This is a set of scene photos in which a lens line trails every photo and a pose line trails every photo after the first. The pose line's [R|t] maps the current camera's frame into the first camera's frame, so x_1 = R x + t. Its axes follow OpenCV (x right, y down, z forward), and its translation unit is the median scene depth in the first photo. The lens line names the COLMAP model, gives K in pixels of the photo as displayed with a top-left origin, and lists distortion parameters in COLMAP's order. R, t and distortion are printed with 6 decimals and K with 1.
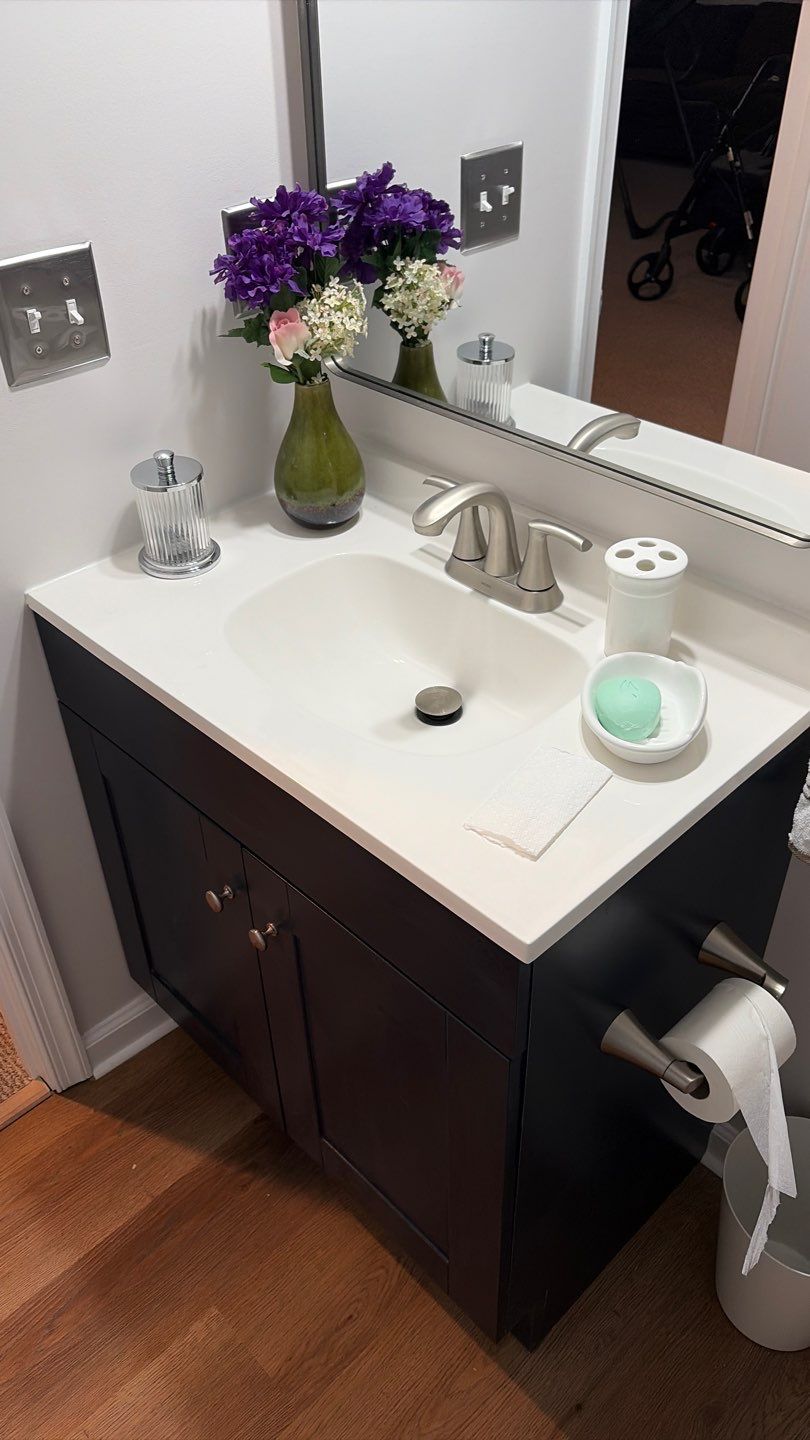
lens RADIAL K [[1068.5, 0, 408.6], [0, 1068.5, 722.2], [0, 0, 1]] dist [0.017254, -0.001996]
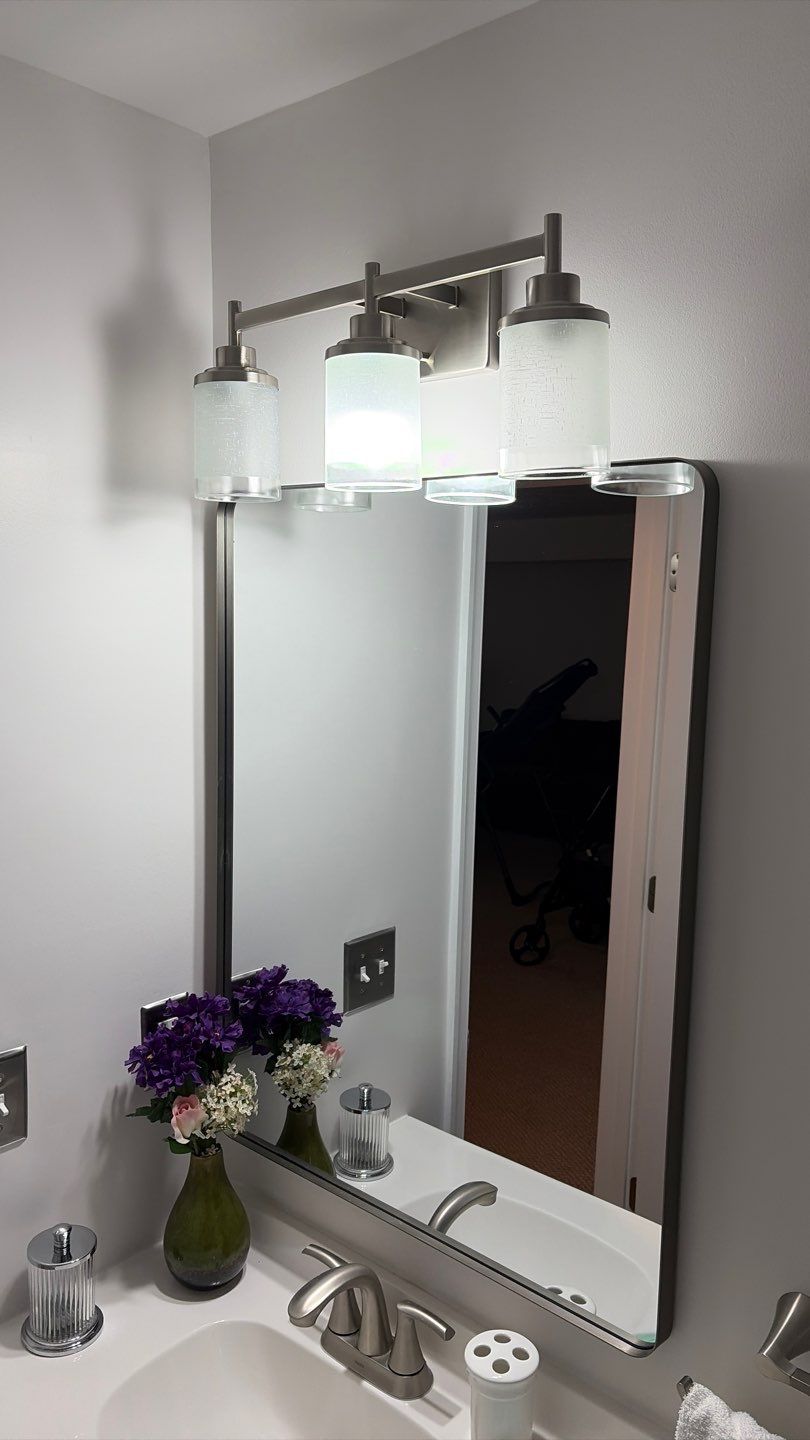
lens RADIAL K [[1081.1, 0, 405.0], [0, 1081.1, 720.0], [0, 0, 1]] dist [0.011160, 0.004422]
pose [[0.997001, 0.024007, 0.073566, 0.023173], [0.017290, 0.857515, -0.514169, -0.118023], [-0.075428, 0.513899, 0.854528, -0.220651]]
